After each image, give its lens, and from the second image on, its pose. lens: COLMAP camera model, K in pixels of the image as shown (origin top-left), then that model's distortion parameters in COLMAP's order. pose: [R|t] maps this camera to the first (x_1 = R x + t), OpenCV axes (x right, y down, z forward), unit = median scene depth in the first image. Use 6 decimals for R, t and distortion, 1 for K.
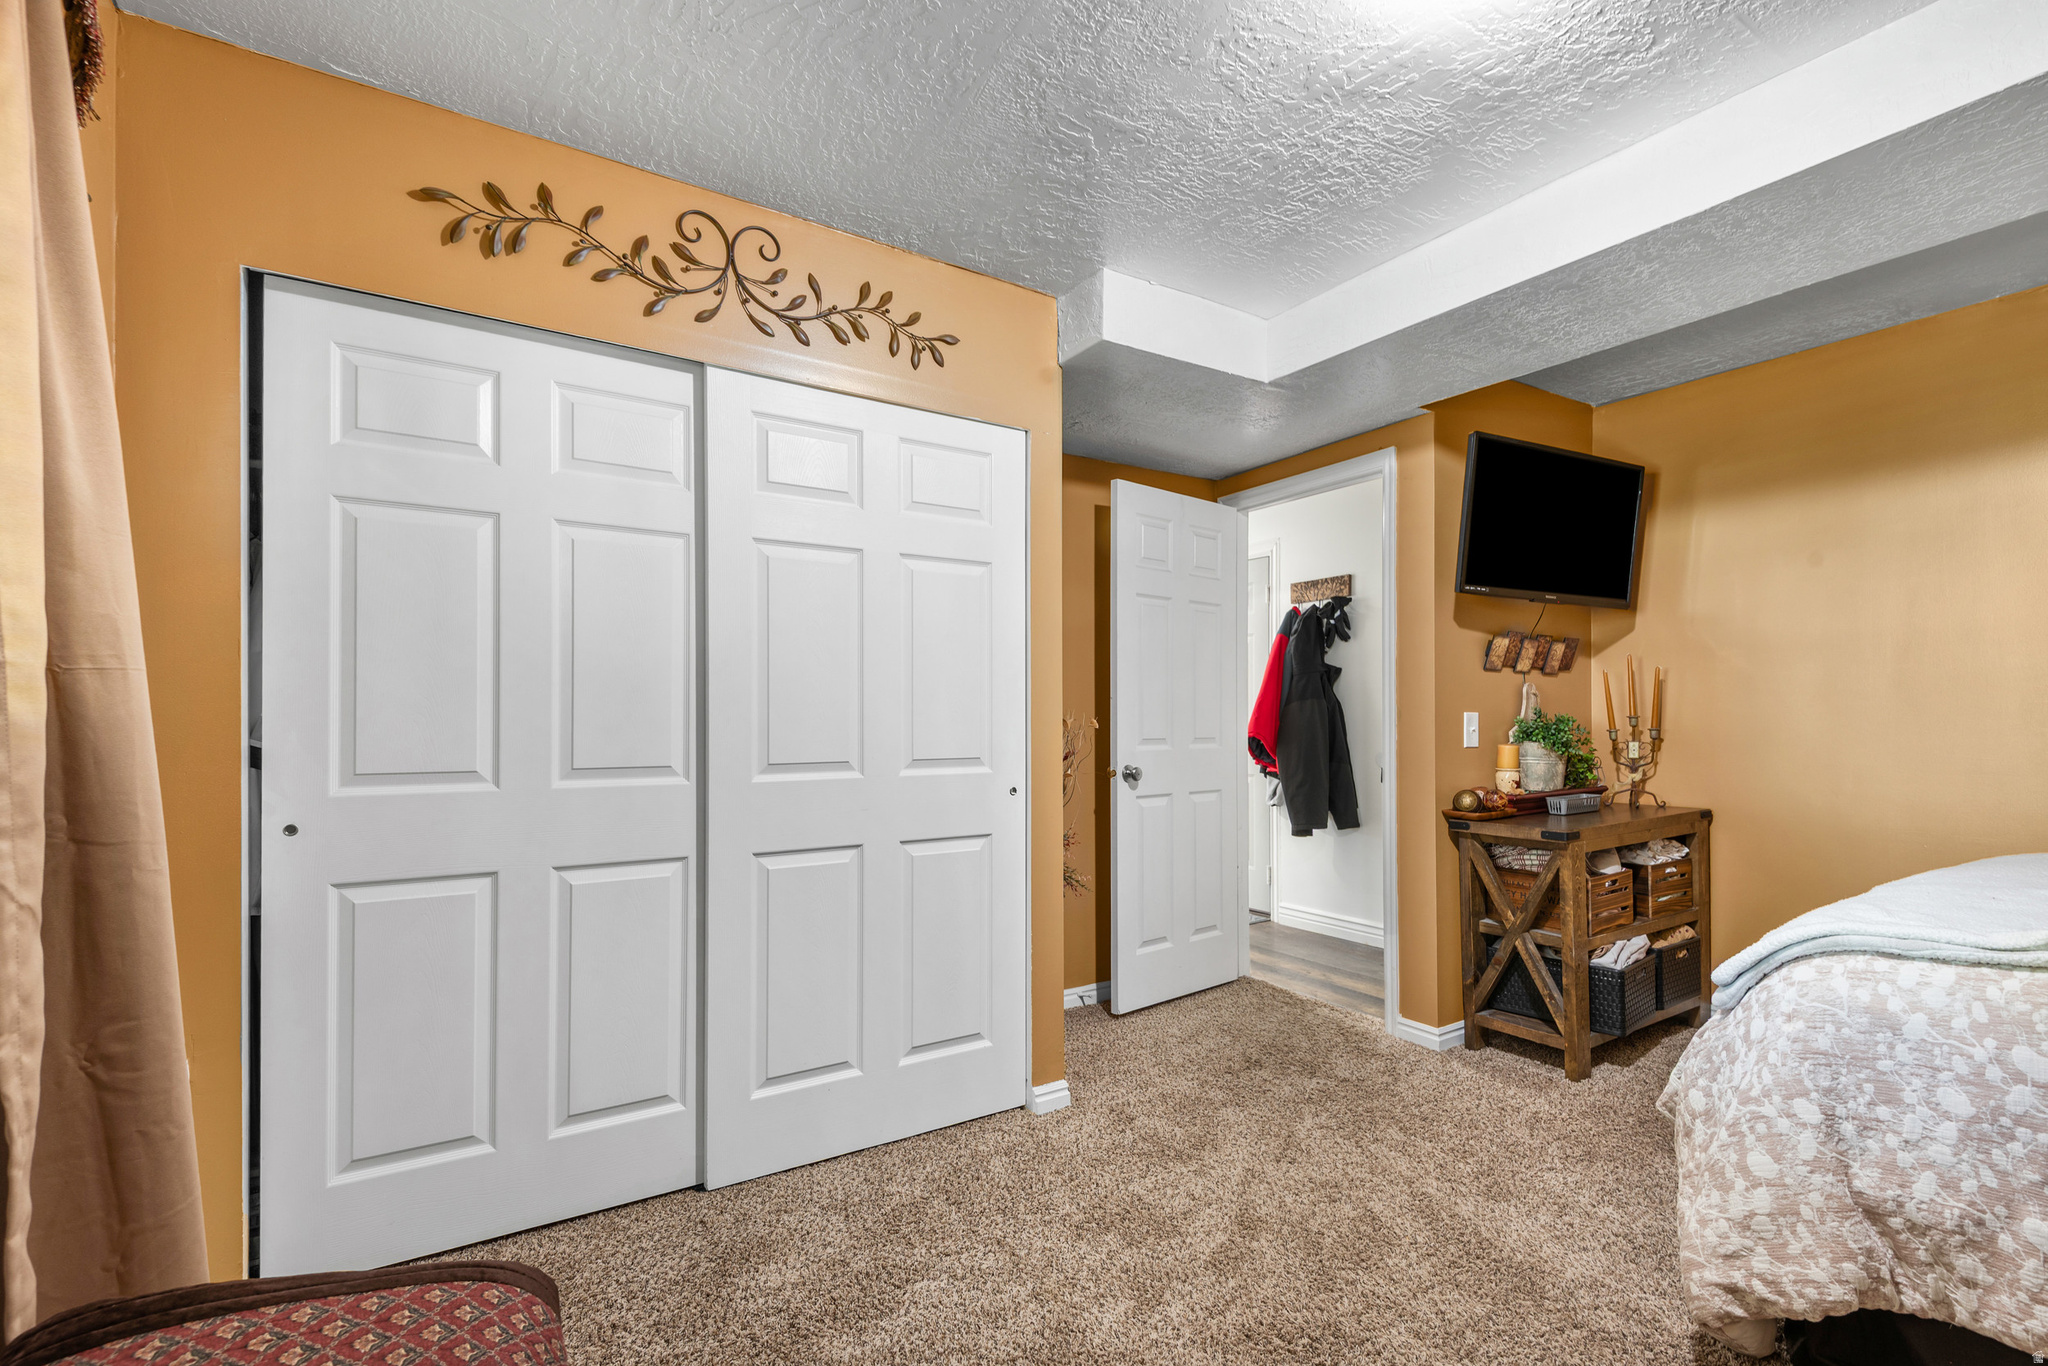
lens RADIAL K [[929.0, 0, 1024.2], [0, 929.0, 718.7], [0, 0, 1]] dist [-0.001575, -0.000505]
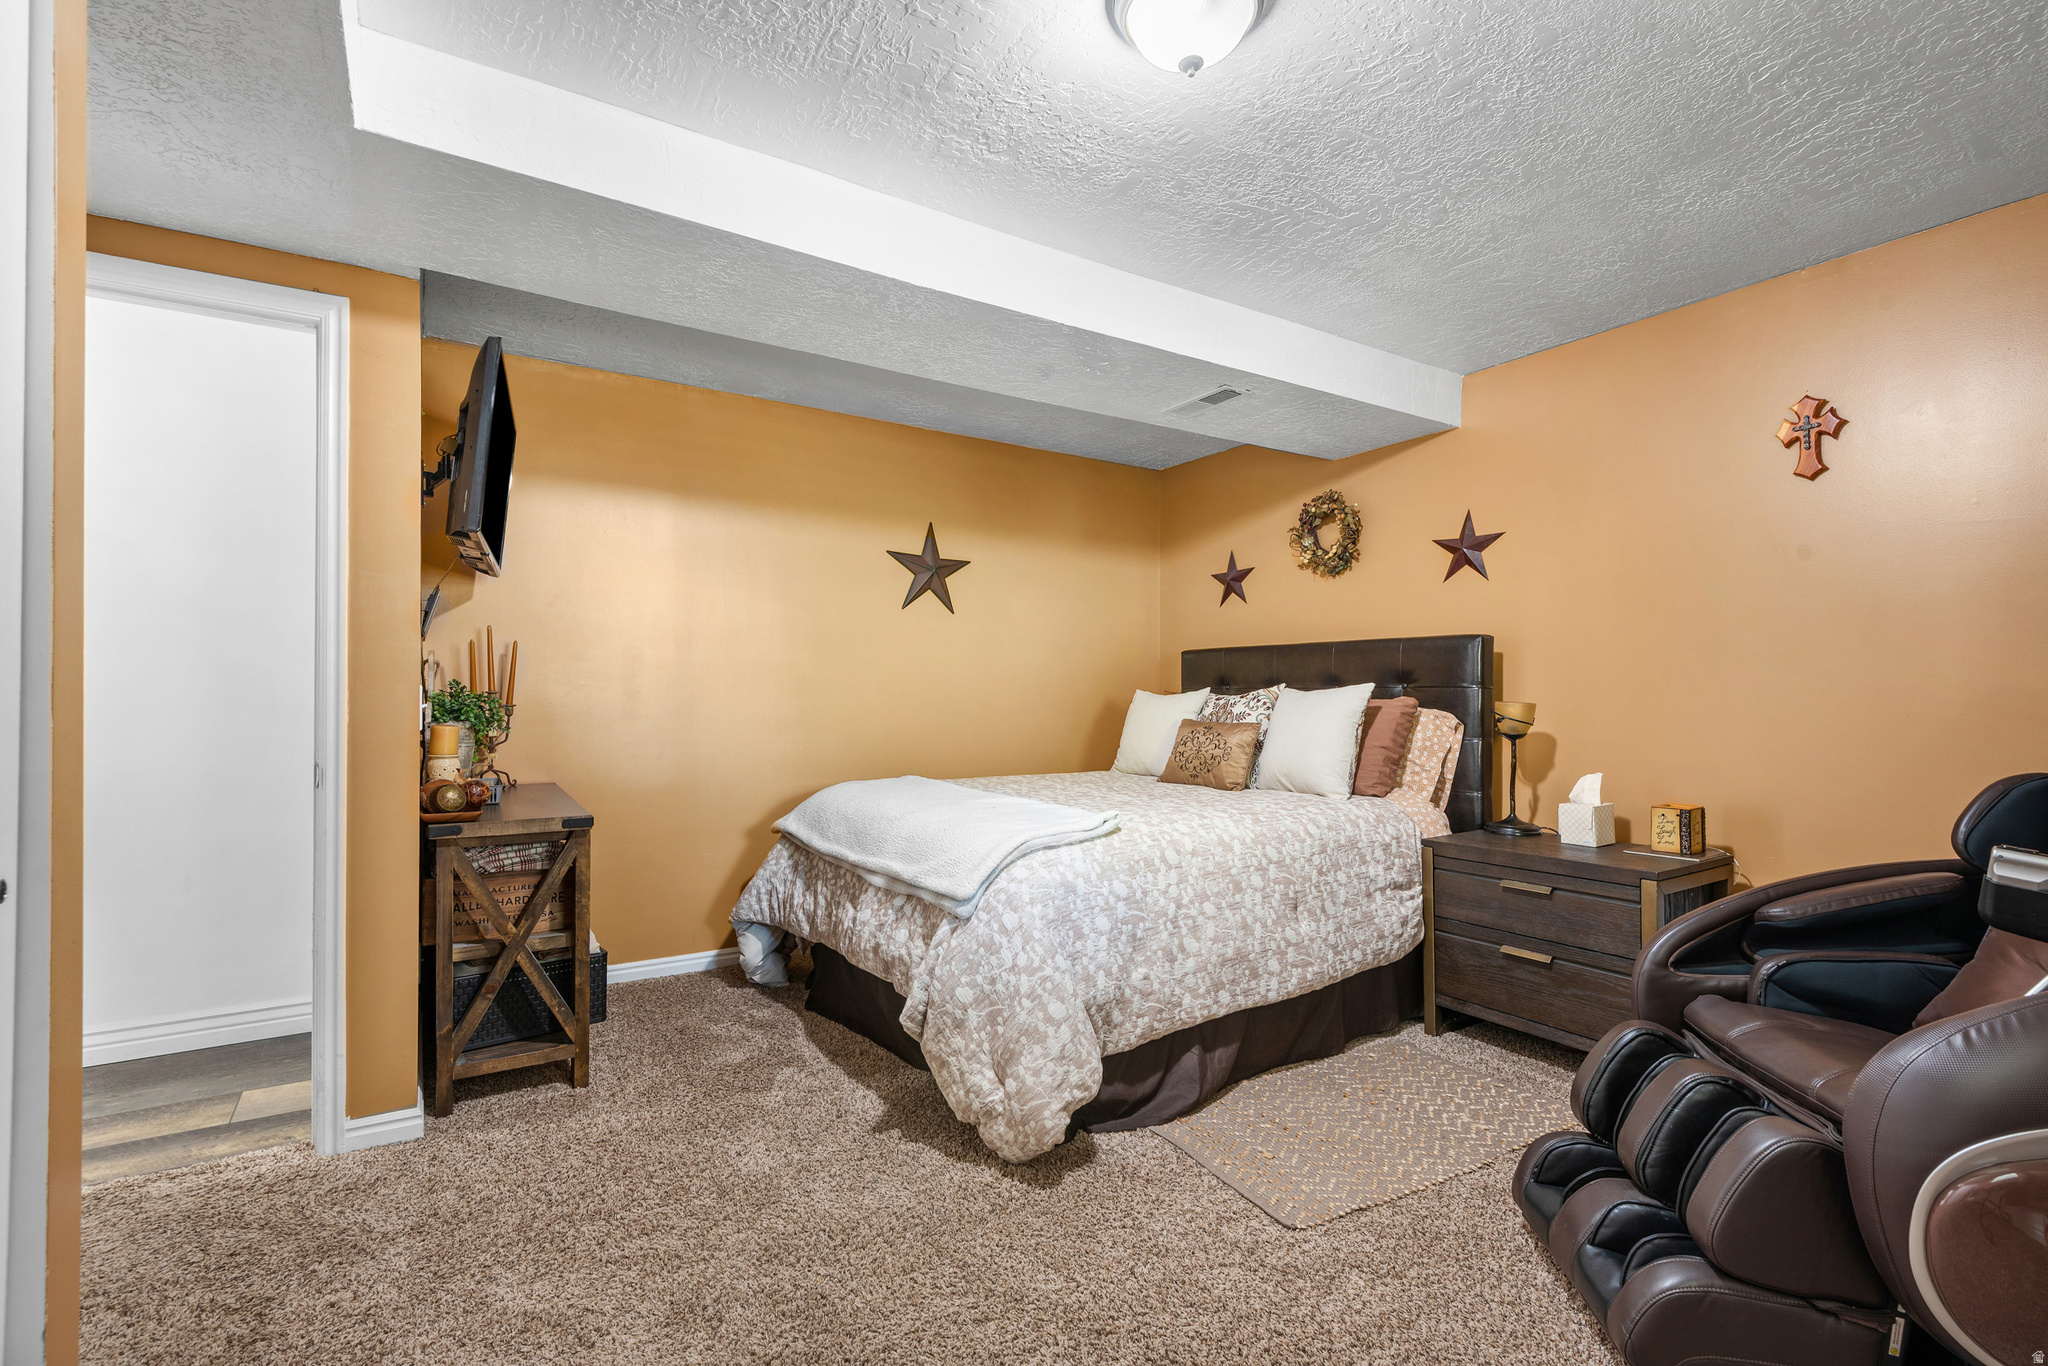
lens RADIAL K [[917.3, 0, 1014.1], [0, 917.3, 693.6], [0, 0, 1]] dist [0.032939, -0.021971]
pose [[0.010257, 0.007858, 0.999917, -0.341014], [-0.004114, 0.999961, -0.007816, 0.005583], [-0.999939, -0.004034, 0.010289, 0.587090]]
